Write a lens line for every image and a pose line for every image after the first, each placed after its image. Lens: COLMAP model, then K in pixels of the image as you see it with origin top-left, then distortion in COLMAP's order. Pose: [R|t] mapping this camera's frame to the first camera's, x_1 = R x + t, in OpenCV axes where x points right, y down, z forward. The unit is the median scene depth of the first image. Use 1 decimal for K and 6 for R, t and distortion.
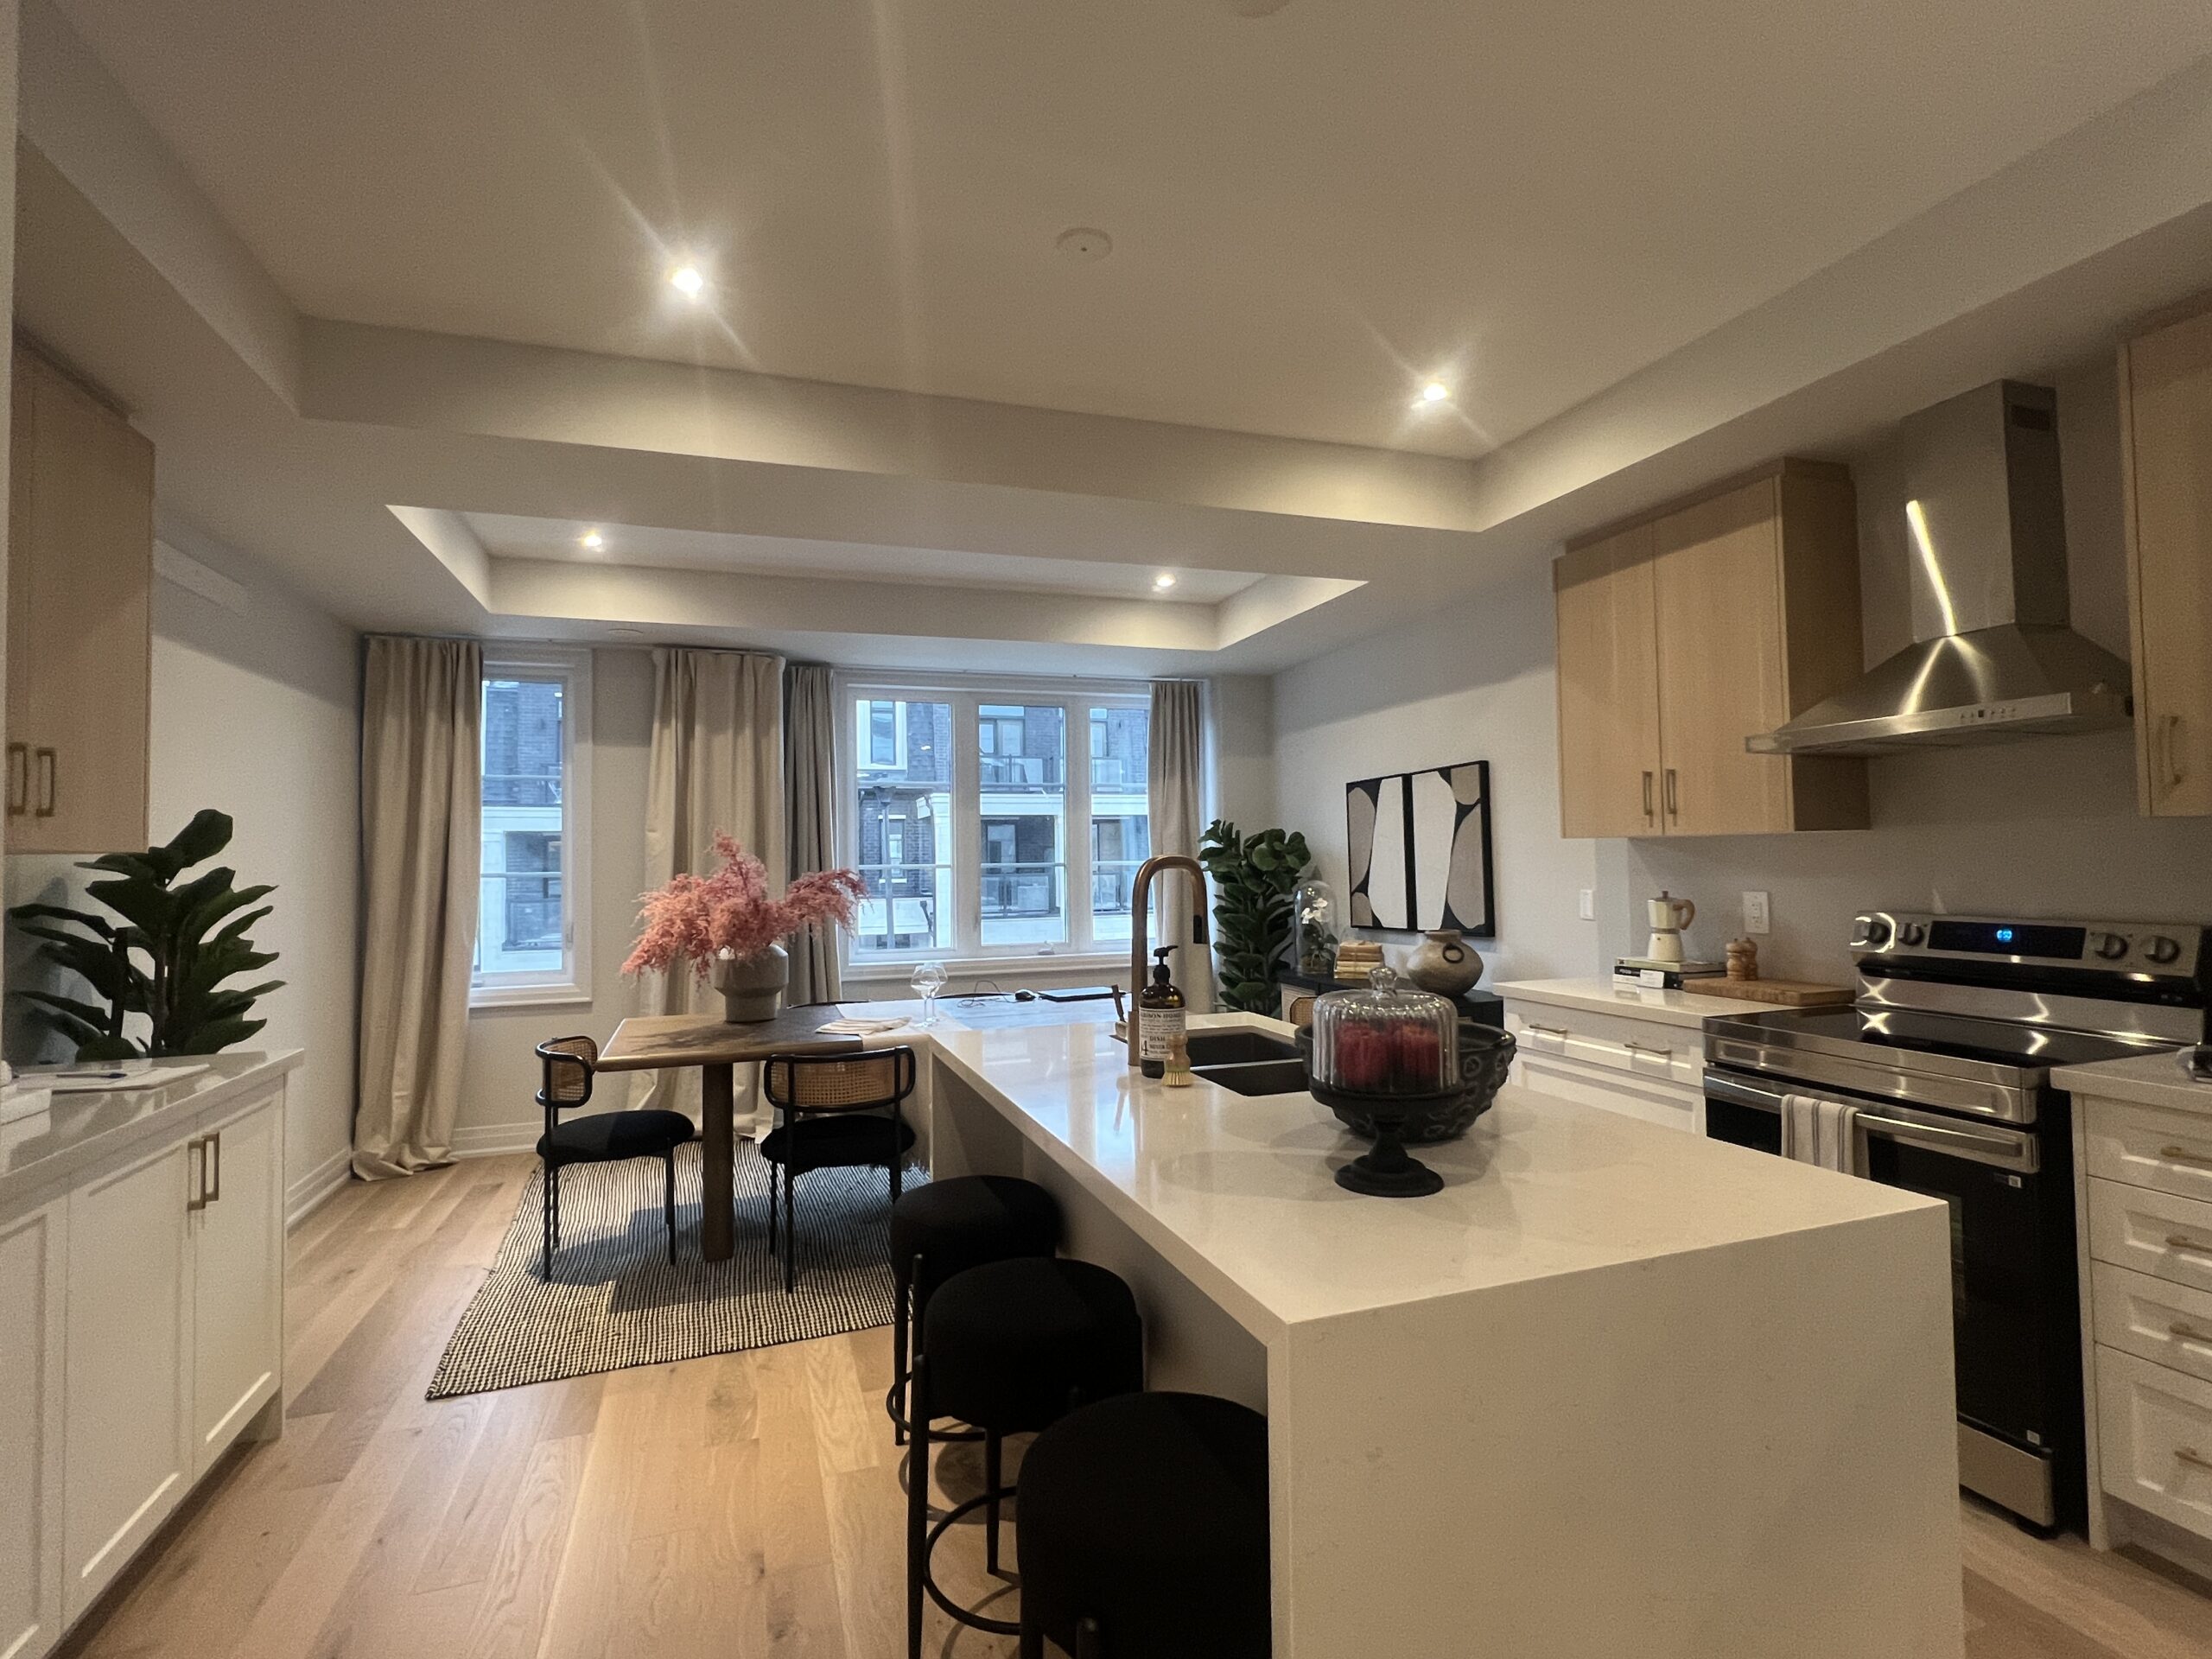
lens RADIAL K [[1061.0, 0, 1106.0], [0, 1061.0, 829.5], [0, 0, 1]] dist [-0.001636, -0.000100]
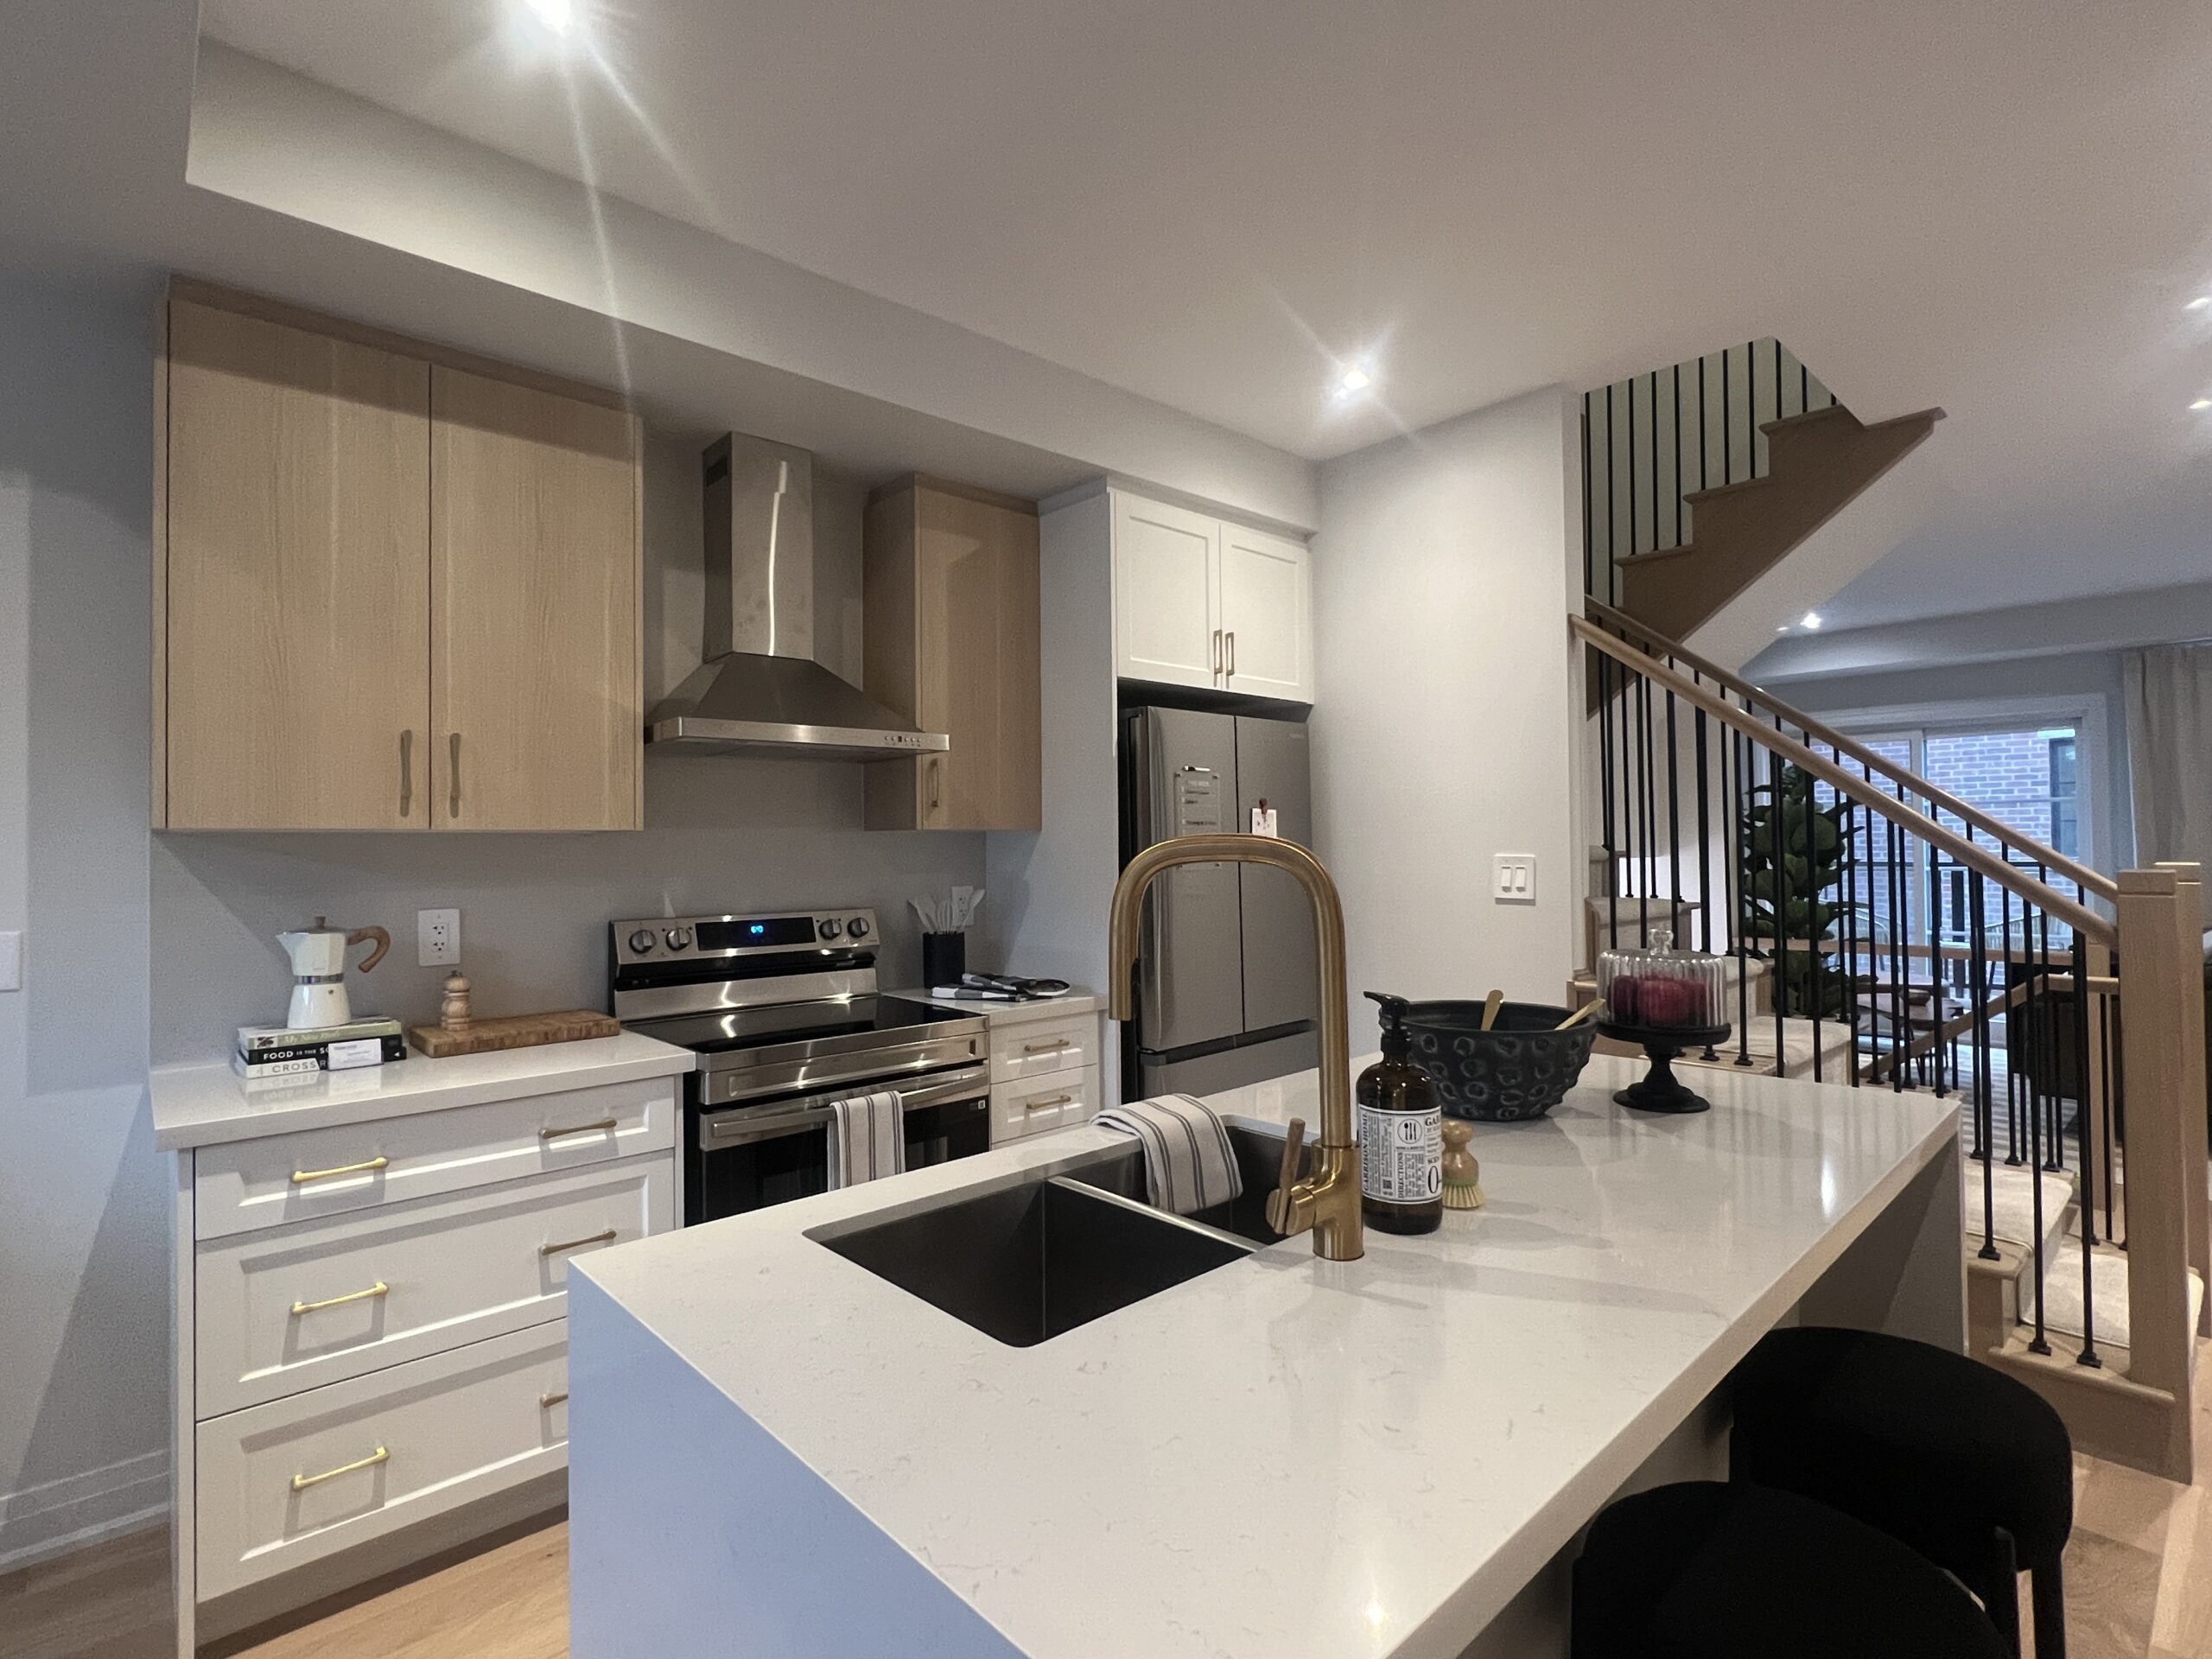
lens RADIAL K [[1061.0, 0, 1106.0], [0, 1061.0, 829.5], [0, 0, 1]] dist [-0.001636, -0.000100]
pose [[-0.389944, 0.037471, 0.920076, -0.294053], [-0.008482, 0.998983, -0.044280, 0.035786], [-0.920800, -0.025071, -0.389229, 0.976207]]
